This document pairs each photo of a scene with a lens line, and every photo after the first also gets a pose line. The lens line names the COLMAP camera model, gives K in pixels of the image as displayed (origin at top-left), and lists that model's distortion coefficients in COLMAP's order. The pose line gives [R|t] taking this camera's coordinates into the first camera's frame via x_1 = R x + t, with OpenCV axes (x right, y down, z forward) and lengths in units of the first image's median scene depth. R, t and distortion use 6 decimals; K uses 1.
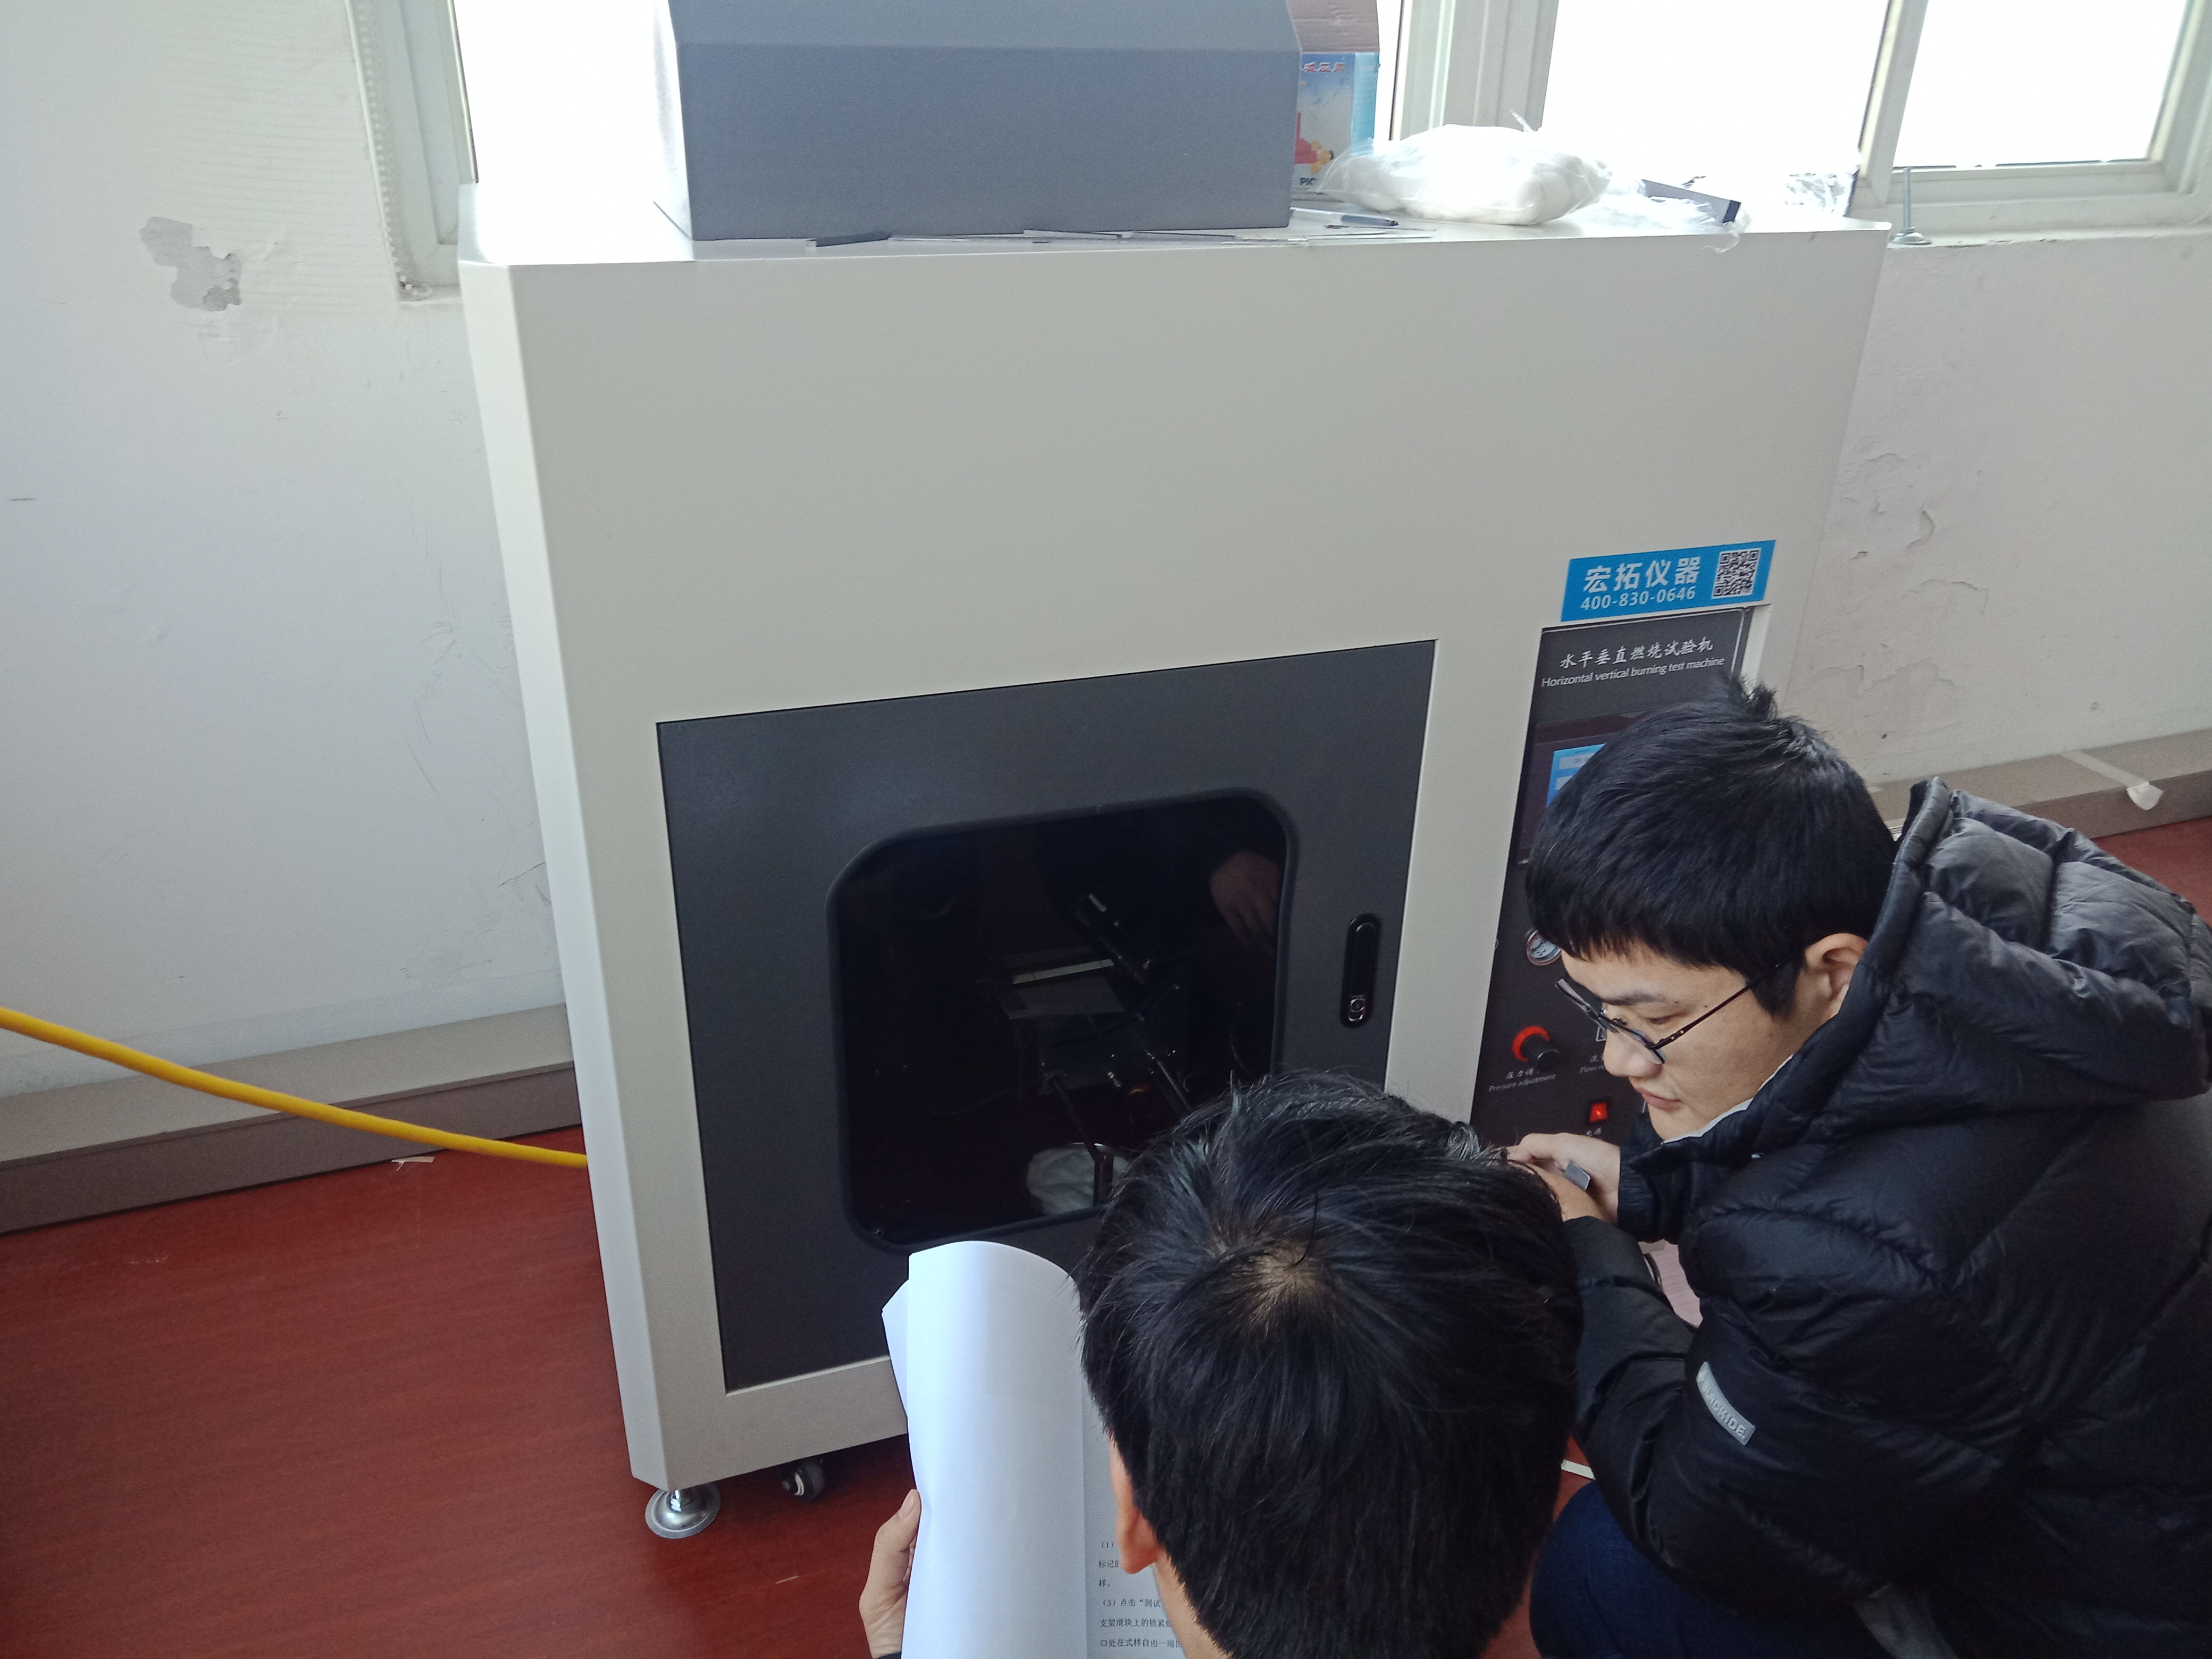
lens RADIAL K [[1673.0, 0, 1083.0], [0, 1673.0, 803.2], [0, 0, 1]] dist [0.011739, 0.006108]
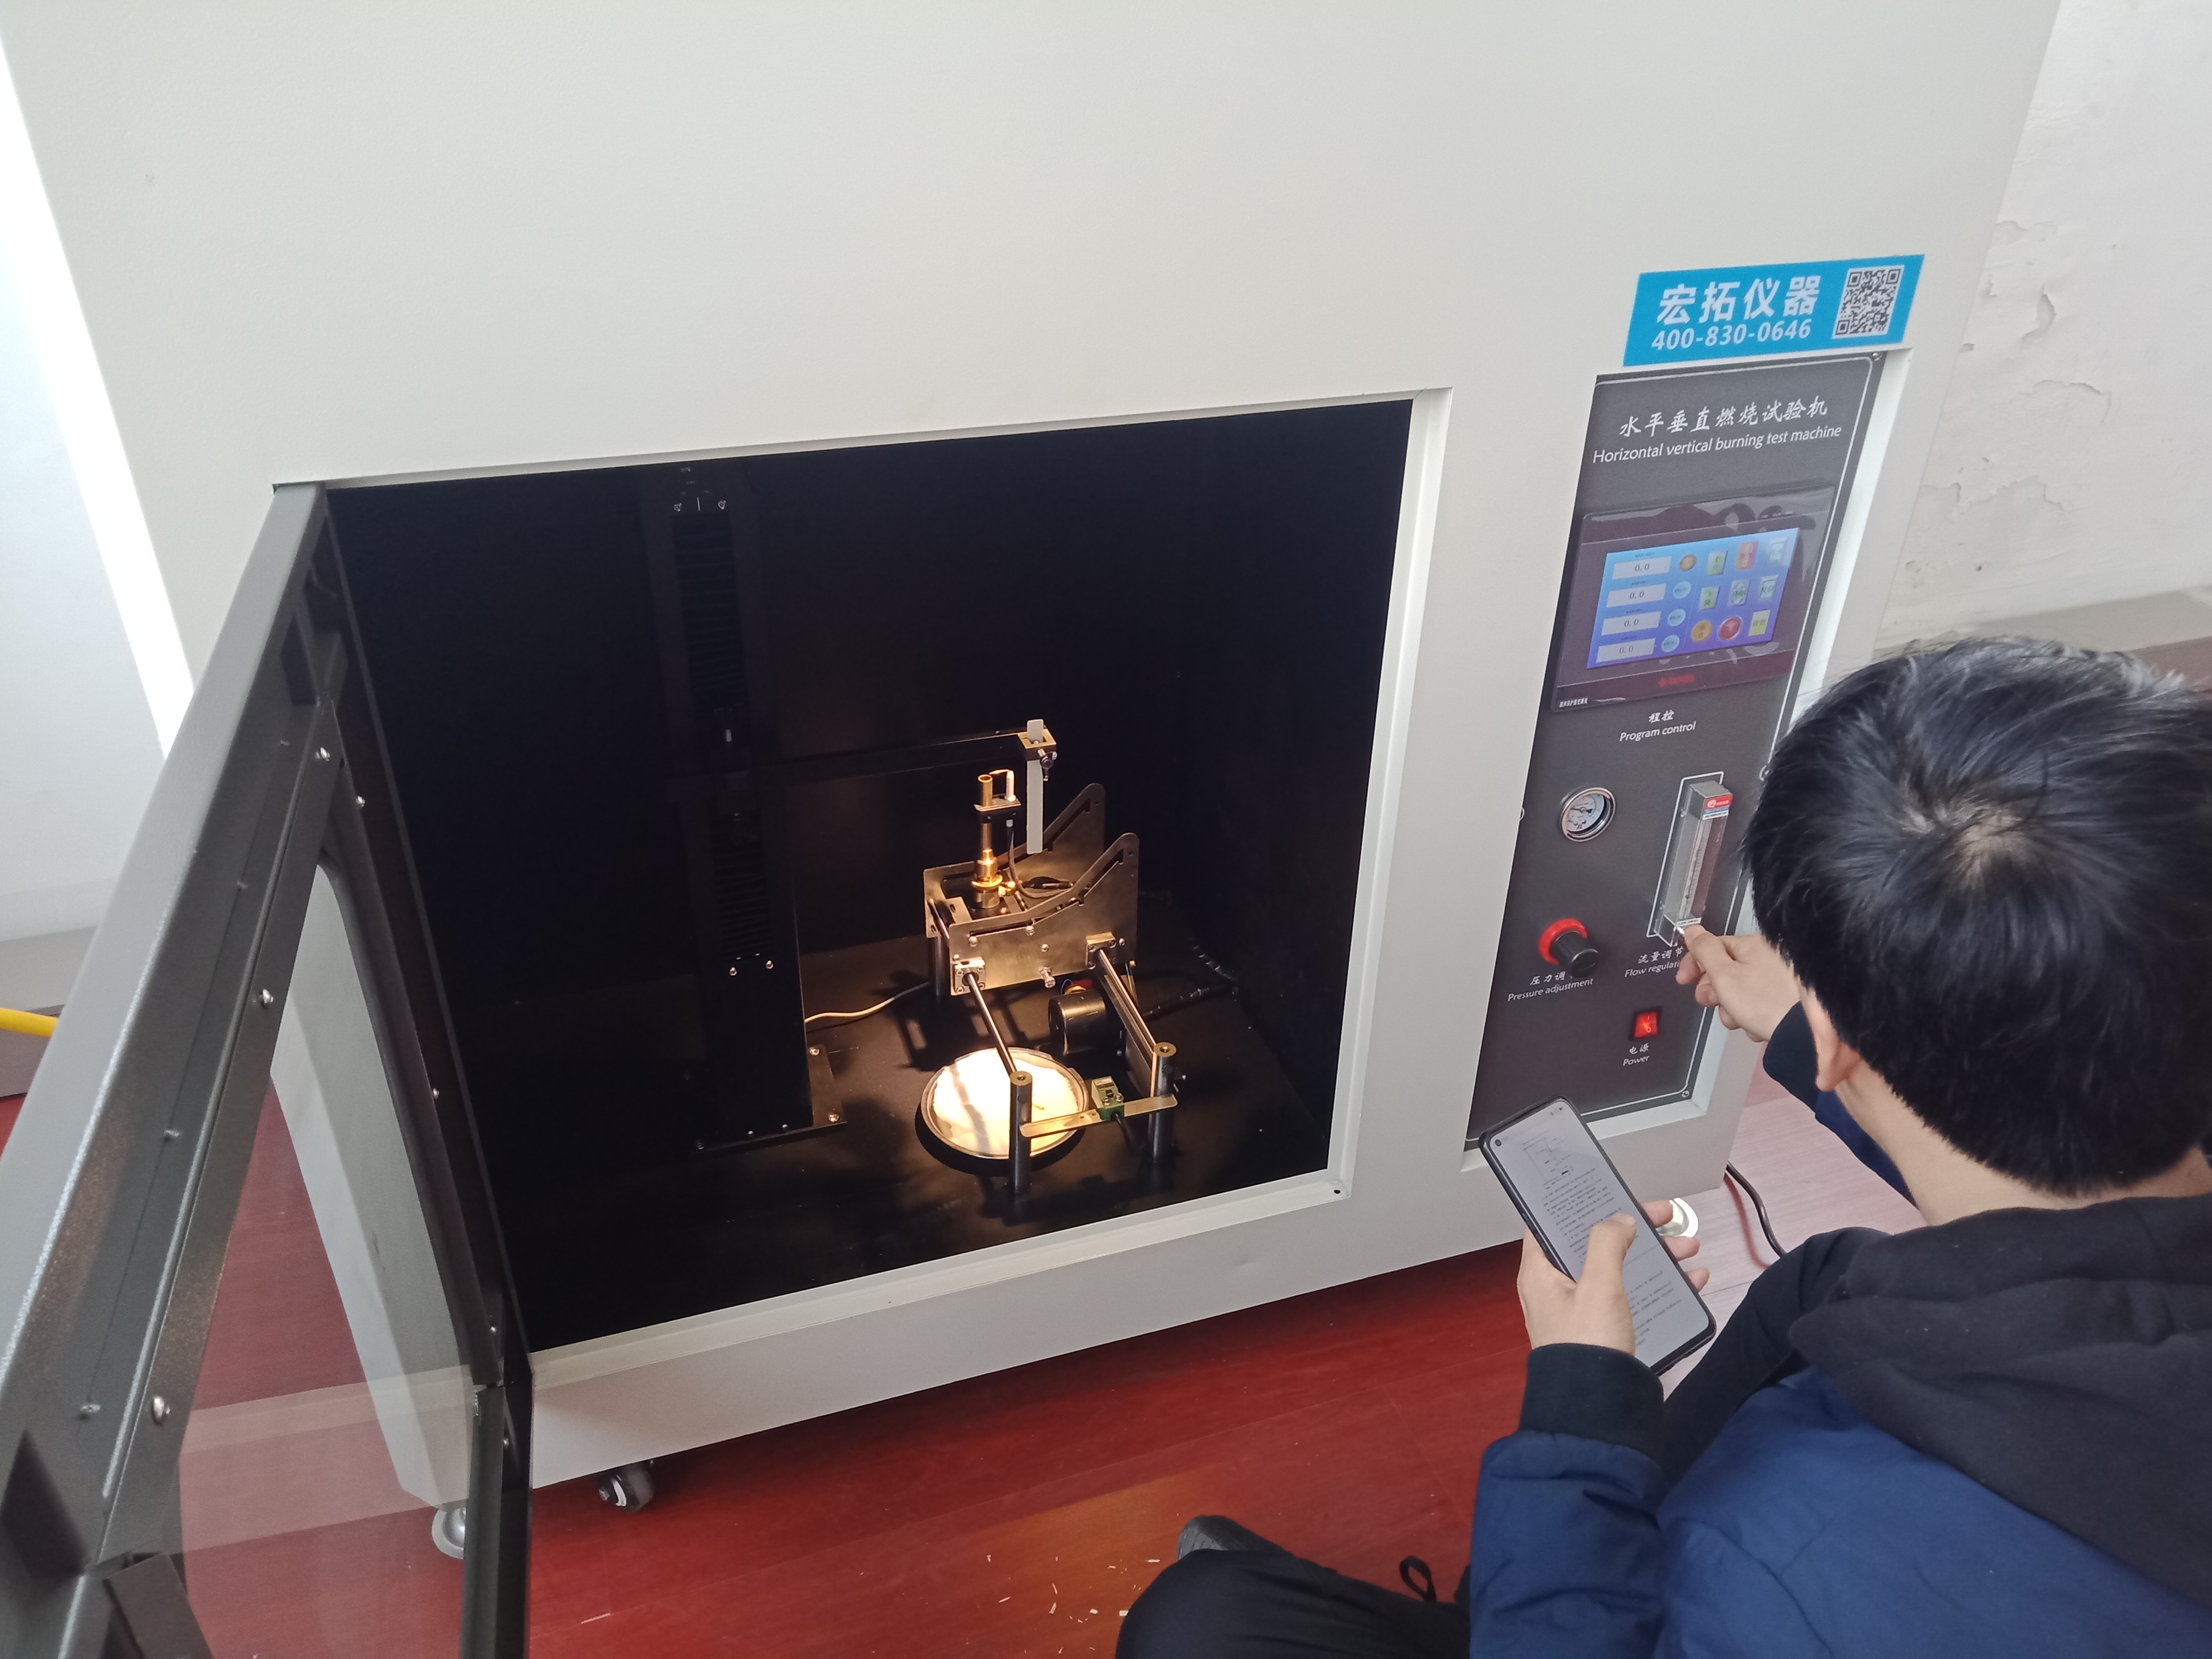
lens RADIAL K [[1642.4, 0, 1107.1], [0, 1642.4, 815.8], [0, 0, 1]] dist [0.010739, -0.003759]
pose [[0.999983, 0.001686, -0.005619, 0.067086], [-0.001164, 0.995792, 0.091636, 0.018046], [0.005750, -0.091628, 0.995777, 0.273063]]
